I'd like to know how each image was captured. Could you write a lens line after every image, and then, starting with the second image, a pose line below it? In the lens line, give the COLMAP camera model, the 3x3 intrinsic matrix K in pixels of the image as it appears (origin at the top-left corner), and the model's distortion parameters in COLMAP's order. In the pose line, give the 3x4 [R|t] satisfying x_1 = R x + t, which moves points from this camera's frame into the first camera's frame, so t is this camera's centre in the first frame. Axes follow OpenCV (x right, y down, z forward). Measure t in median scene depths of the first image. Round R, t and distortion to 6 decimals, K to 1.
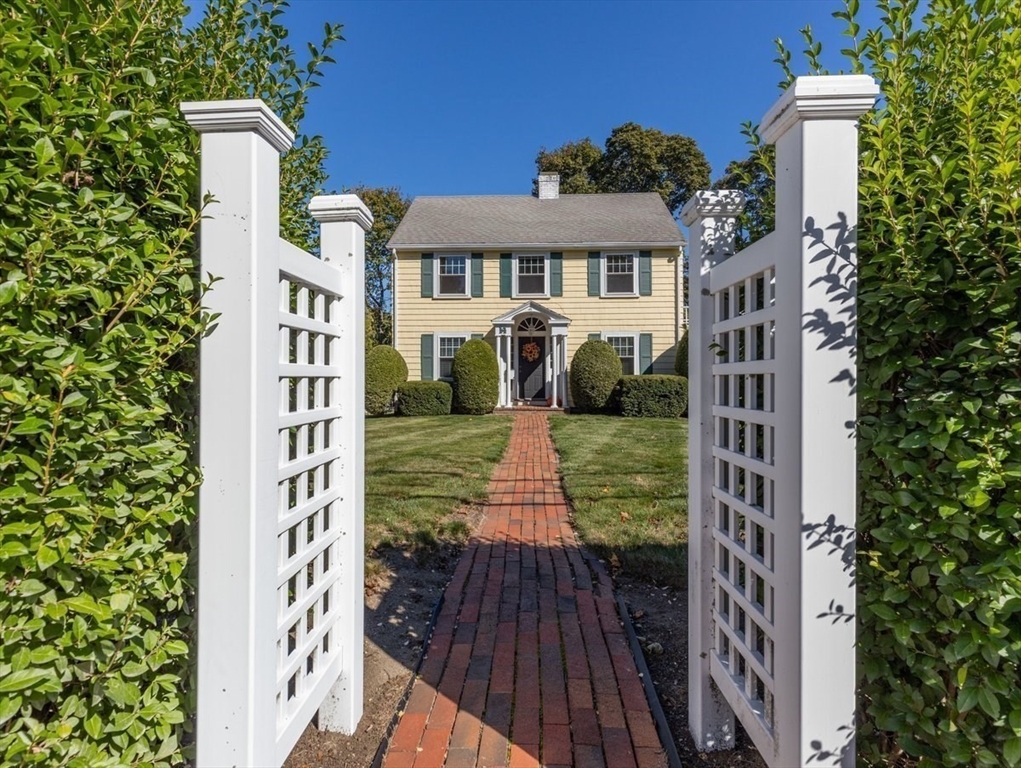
lens RADIAL K [[775.9, 0, 508.9], [0, 775.9, 382.2], [0, 0, 1]] dist [0.001442, 0.000523]
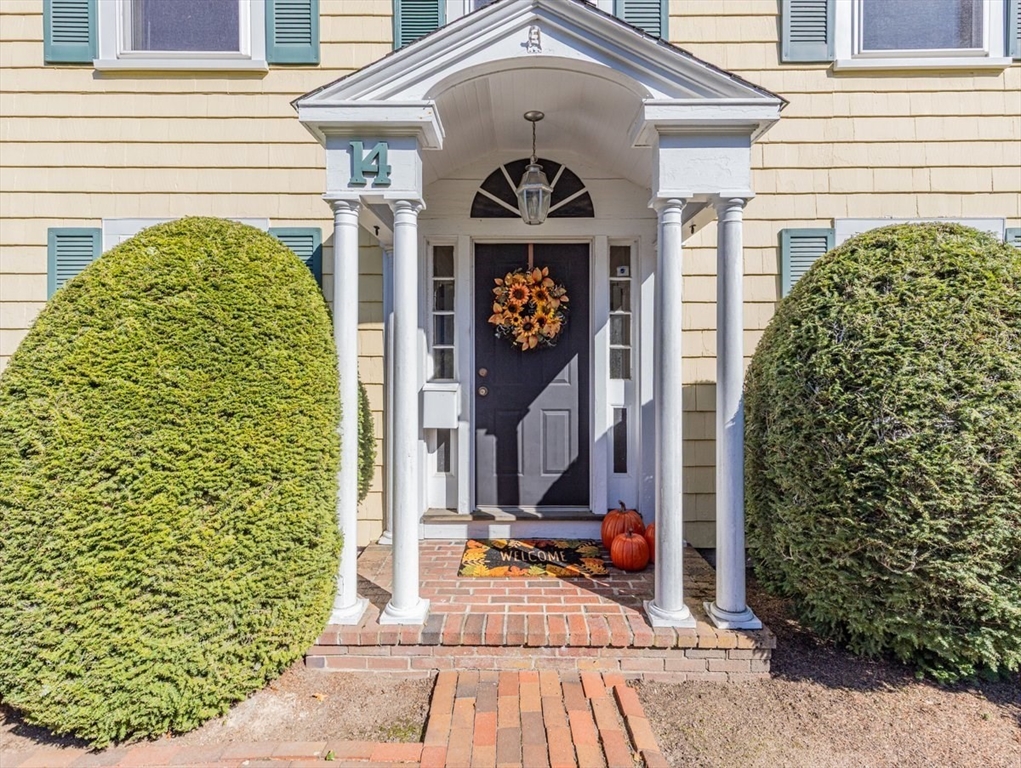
lens RADIAL K [[775.9, 0, 511.4], [0, 775.9, 381.0], [0, 0, 1]] dist [0.001442, 0.000523]
pose [[0.999744, 0.002563, 0.022479, 0.018041], [-0.002917, 0.999872, 0.015734, -0.020934], [-0.022435, -0.015795, 0.999624, 0.770445]]
